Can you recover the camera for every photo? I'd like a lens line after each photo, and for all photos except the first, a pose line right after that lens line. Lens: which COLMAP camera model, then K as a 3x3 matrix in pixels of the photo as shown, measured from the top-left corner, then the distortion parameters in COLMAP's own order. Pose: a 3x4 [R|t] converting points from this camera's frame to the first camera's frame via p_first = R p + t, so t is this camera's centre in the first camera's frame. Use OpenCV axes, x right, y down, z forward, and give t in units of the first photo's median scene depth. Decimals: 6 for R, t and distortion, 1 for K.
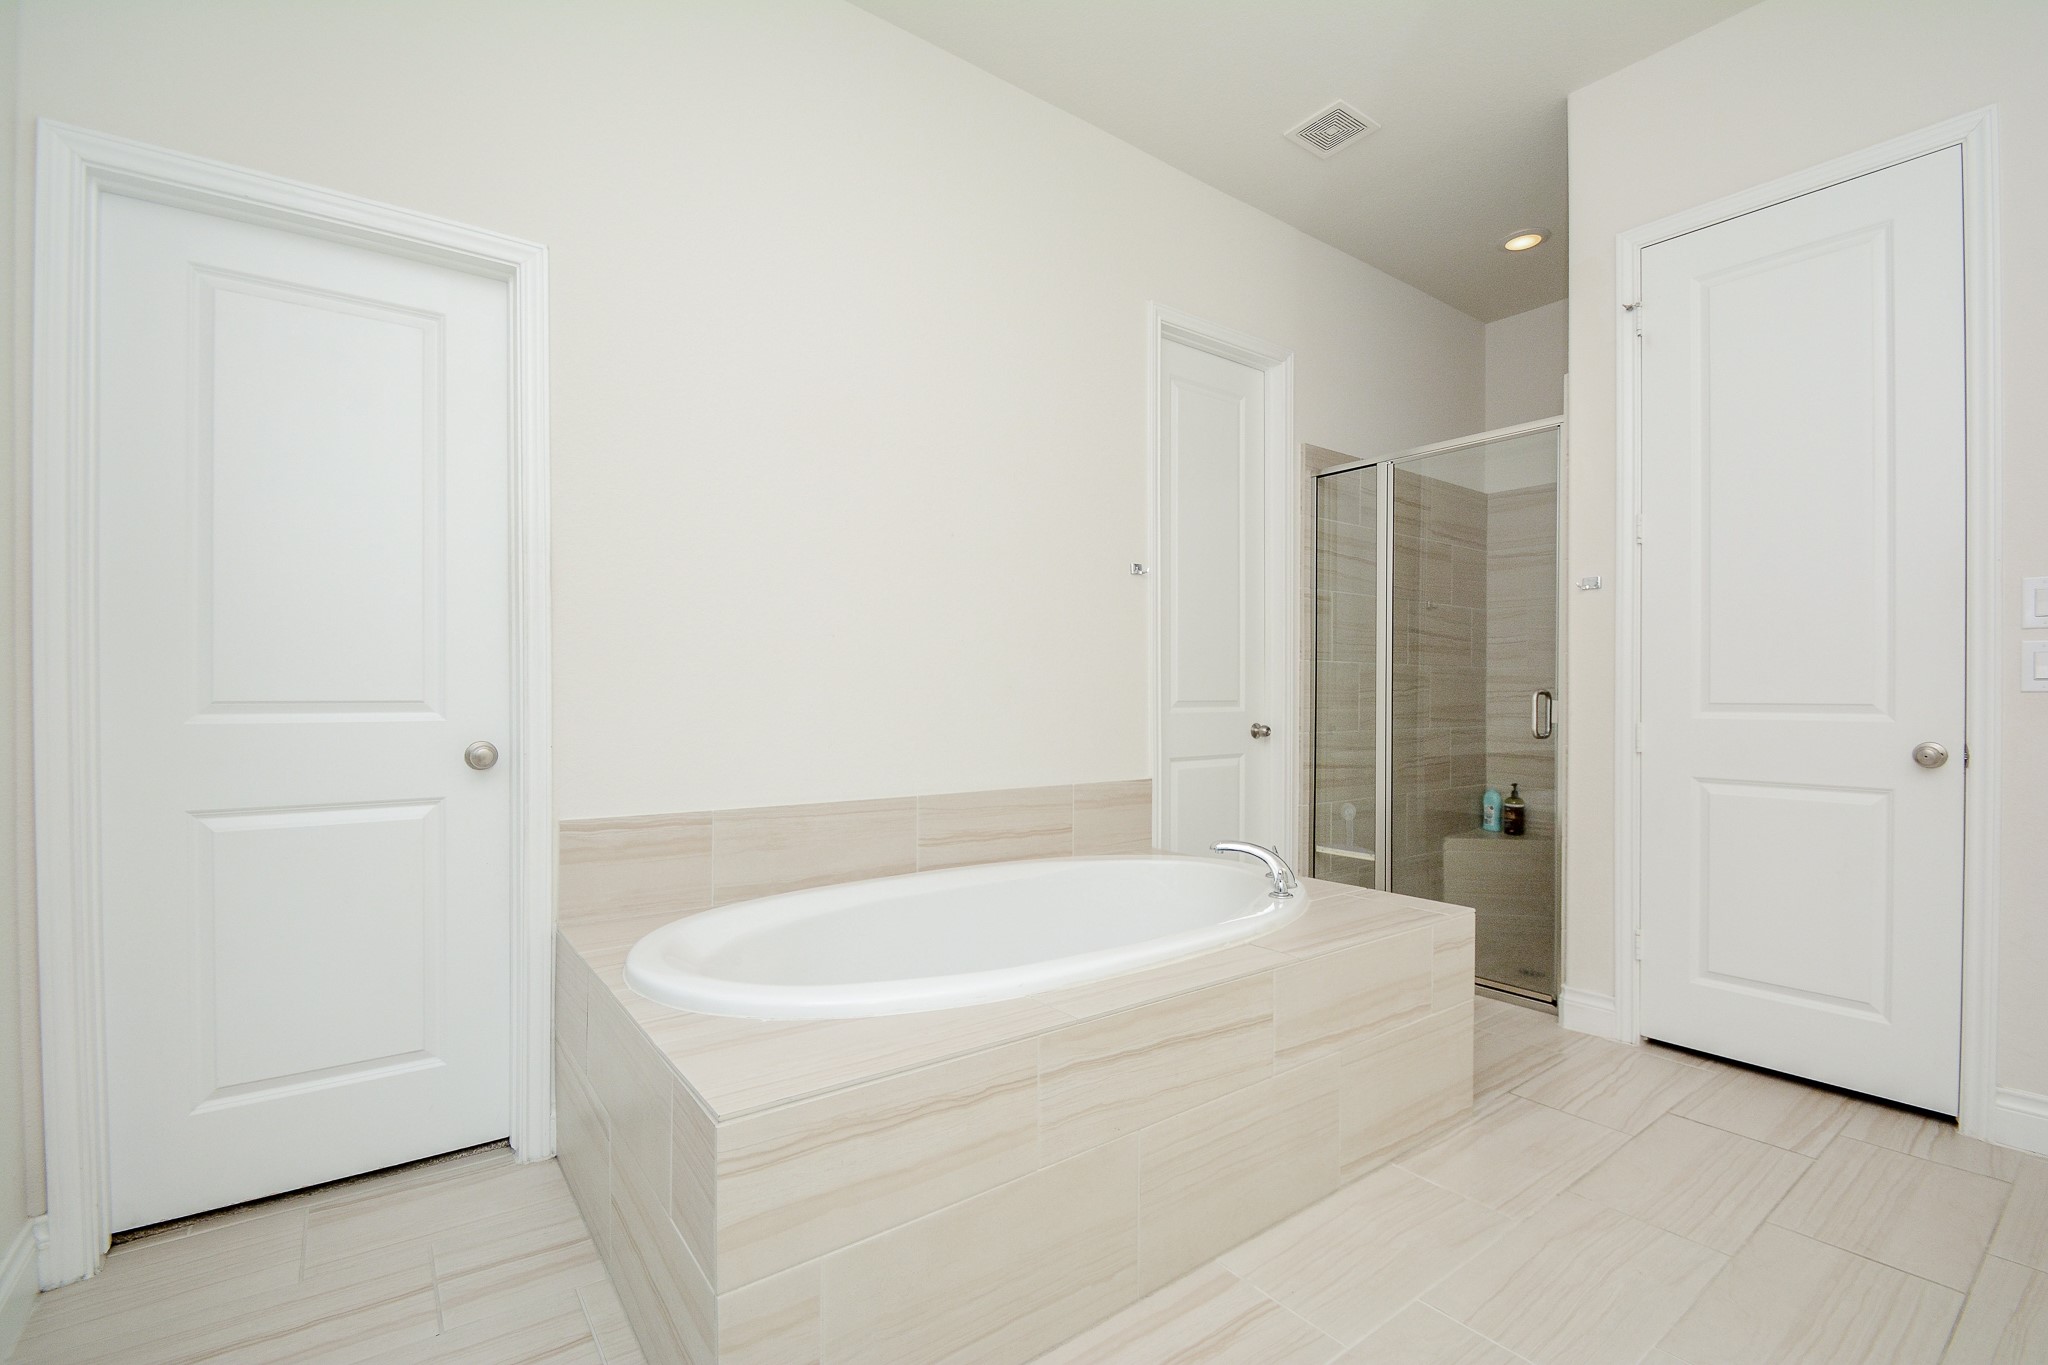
lens RADIAL K [[889.8, 0, 1017.1], [0, 889.8, 702.9], [0, 0, 1]] dist [0.010796, -0.012405]
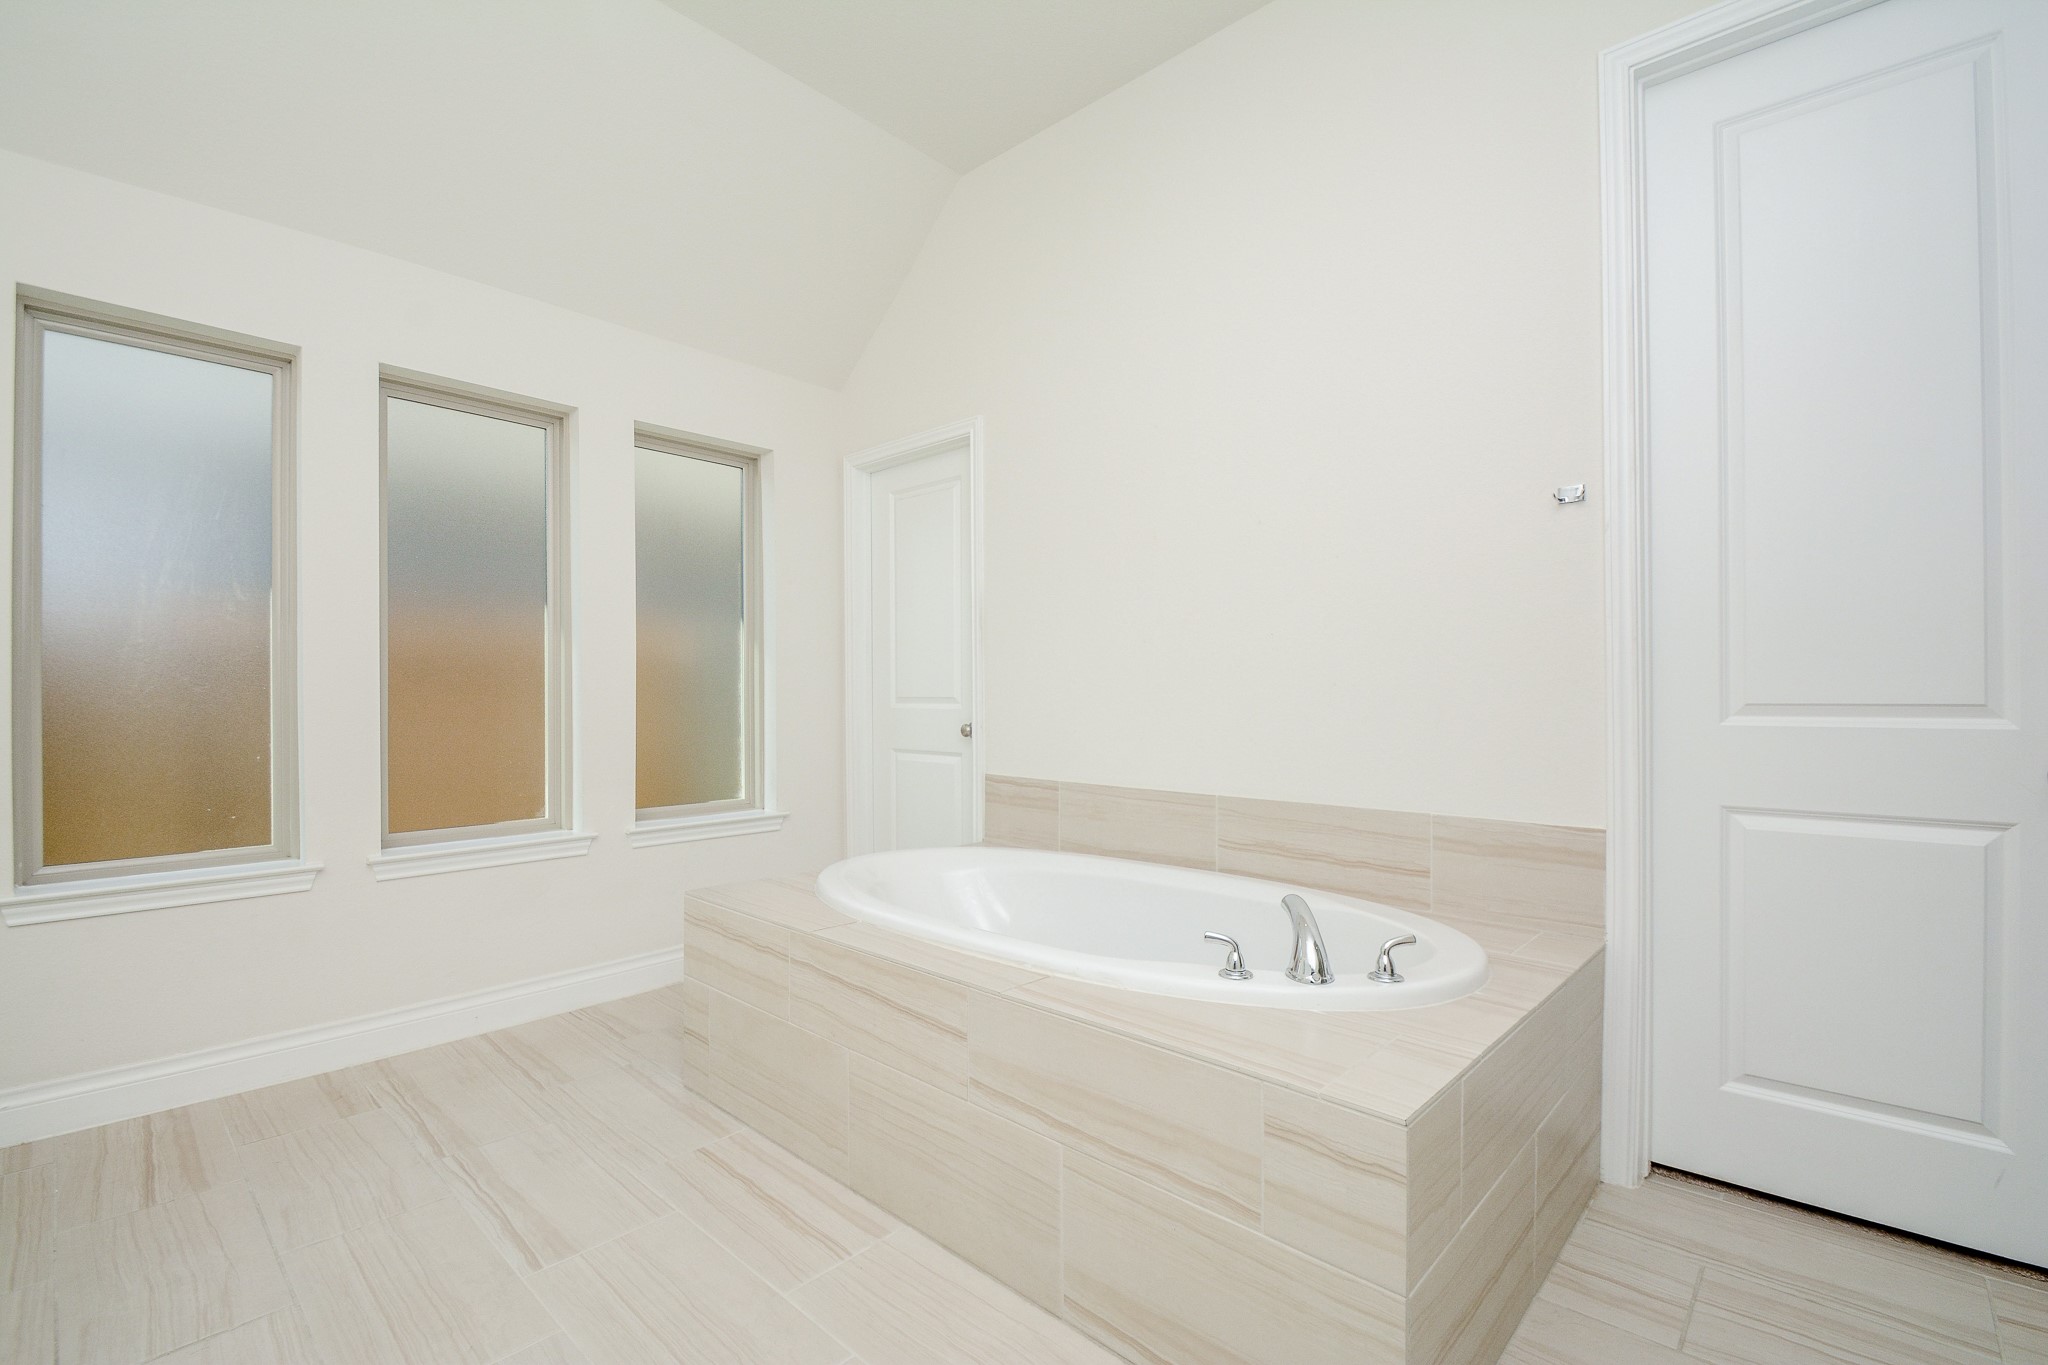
lens RADIAL K [[903.2, 0, 1020.3], [0, 903.2, 700.4], [0, 0, 1]] dist [0.010508, -0.015262]
pose [[0.183095, 0.005285, -0.983081, 0.589923], [-0.007380, 0.999965, 0.004002, -0.002456], [0.983068, 0.006523, 0.183127, 0.422393]]
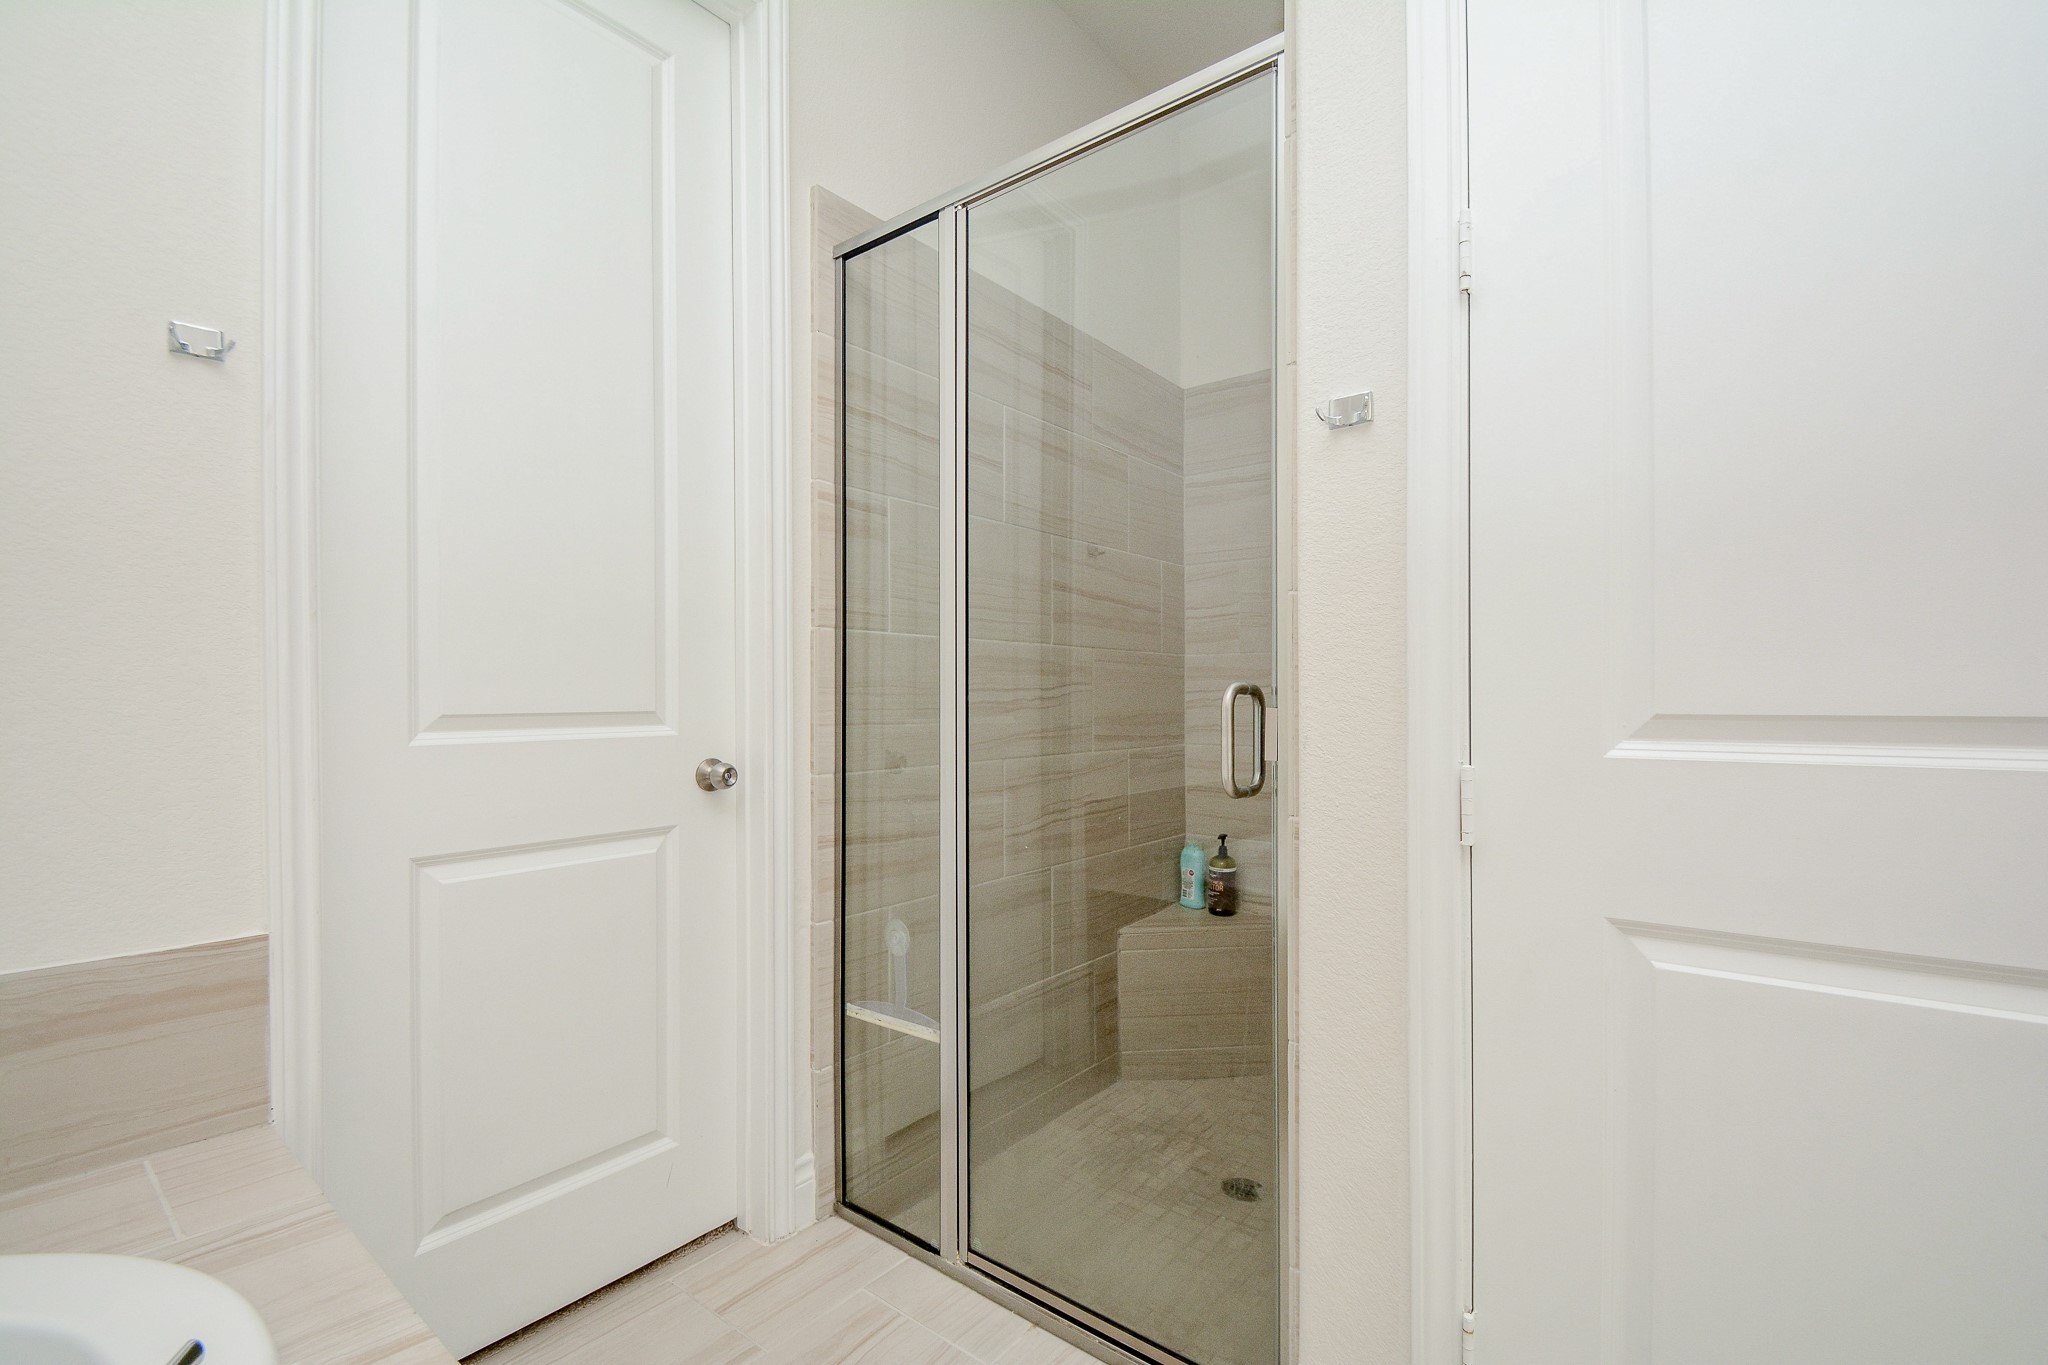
lens RADIAL K [[903.2, 0, 1020.3], [0, 903.2, 700.4], [0, 0, 1]] dist [0.010508, -0.015262]
pose [[0.966800, -0.004221, 0.255501, 0.302073], [0.005893, 0.999966, -0.005778, -0.004217], [-0.255468, 0.007092, 0.966792, 0.491082]]
